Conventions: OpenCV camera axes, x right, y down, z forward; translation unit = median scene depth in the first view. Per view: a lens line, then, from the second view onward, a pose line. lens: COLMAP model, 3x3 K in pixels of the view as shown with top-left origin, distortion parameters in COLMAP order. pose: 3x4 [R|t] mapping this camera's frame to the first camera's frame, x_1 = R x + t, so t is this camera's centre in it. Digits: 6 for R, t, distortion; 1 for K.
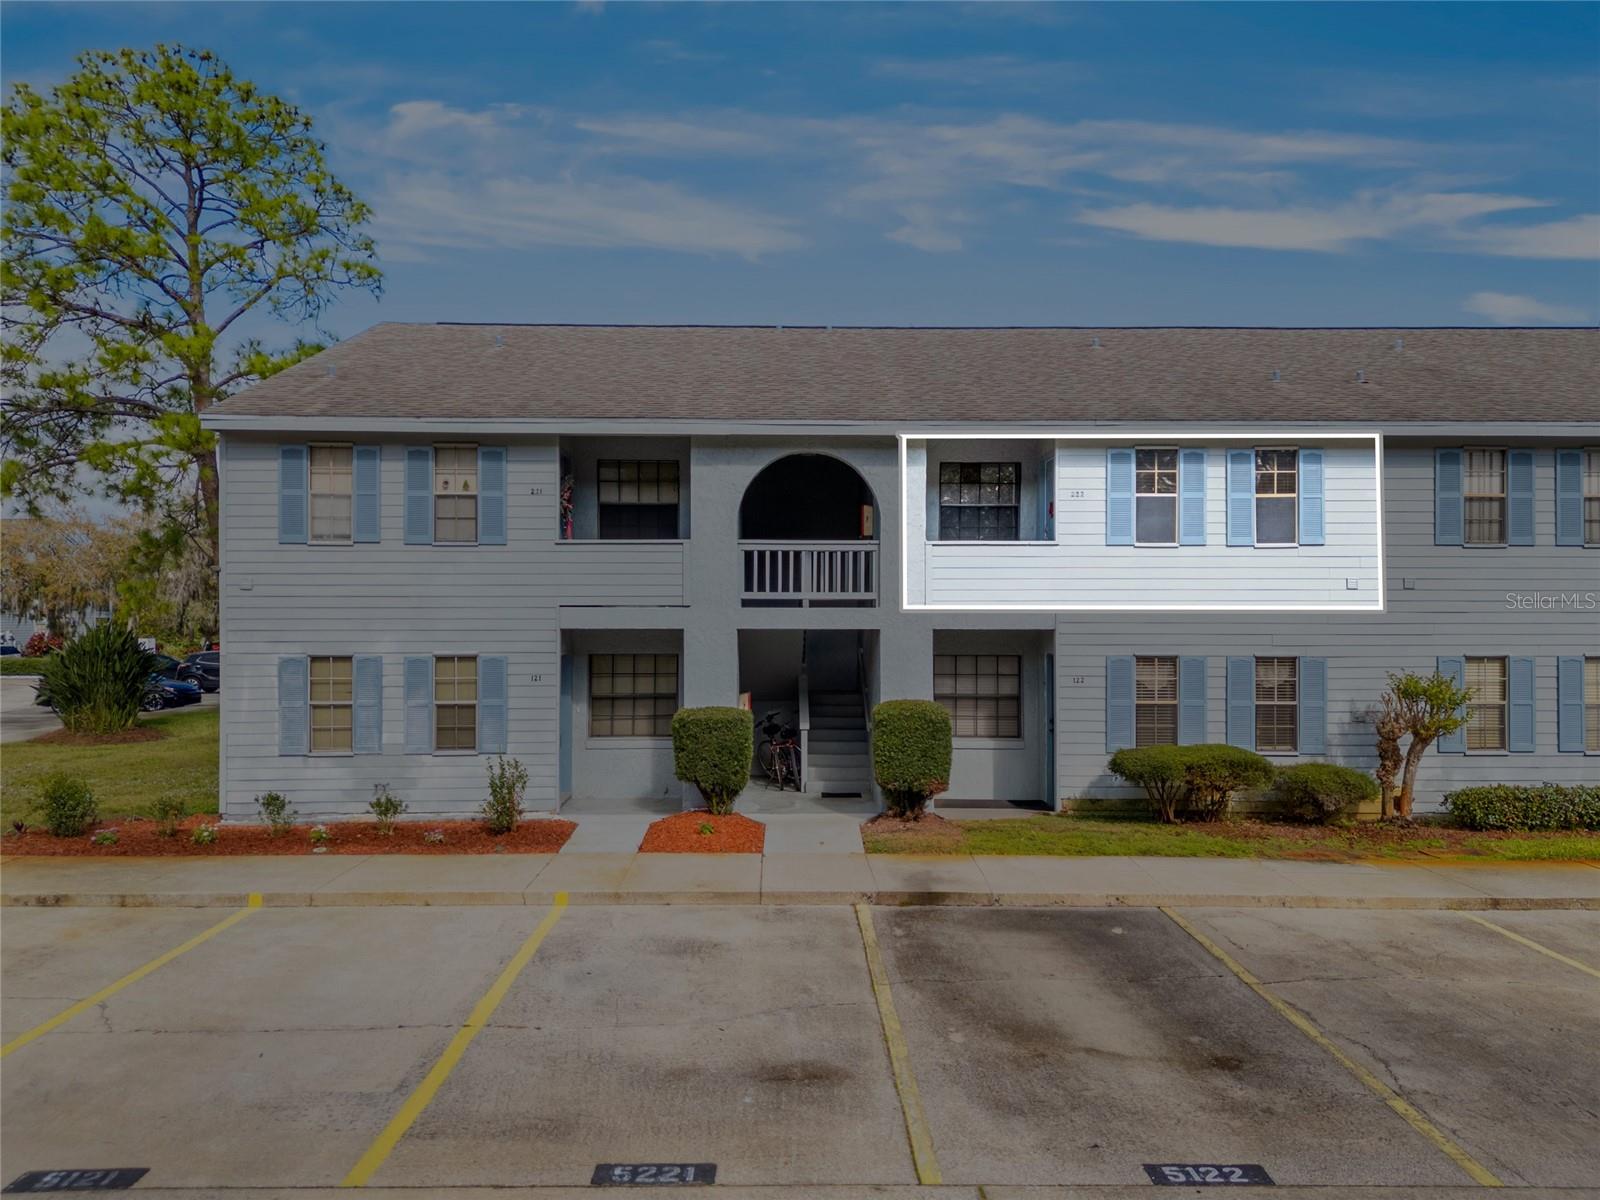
lens RADIAL K [[1178.3, 0, 800.0], [0, 1178.3, 600.0], [0, 0, 1]] dist [0.104751, -0.120816]
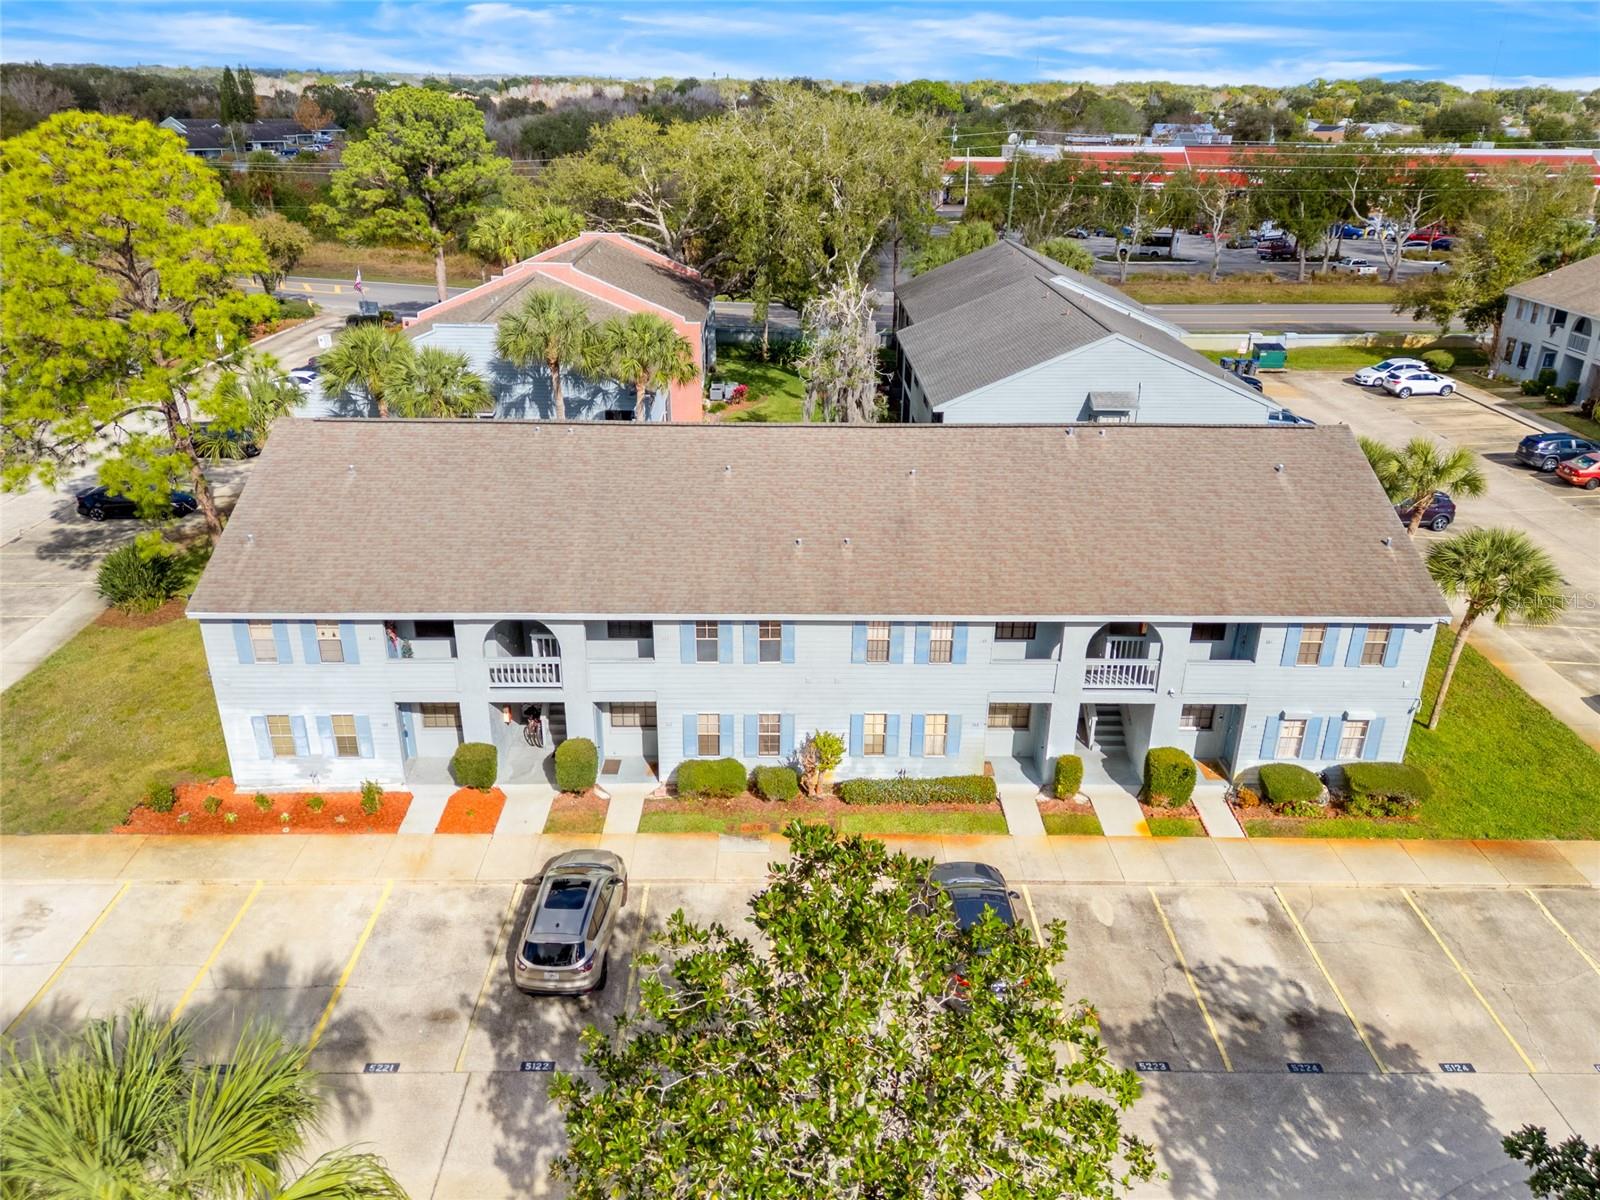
lens RADIAL K [[1178.3, 0, 800.0], [0, 1178.3, 600.0], [0, 0, 1]] dist [0.104751, -0.120816]
pose [[0.999946, 0.010234, -0.001636, 0.455381], [-0.008639, 0.910338, 0.413775, -0.931472], [0.005724, -0.413739, 0.910378, -0.684061]]
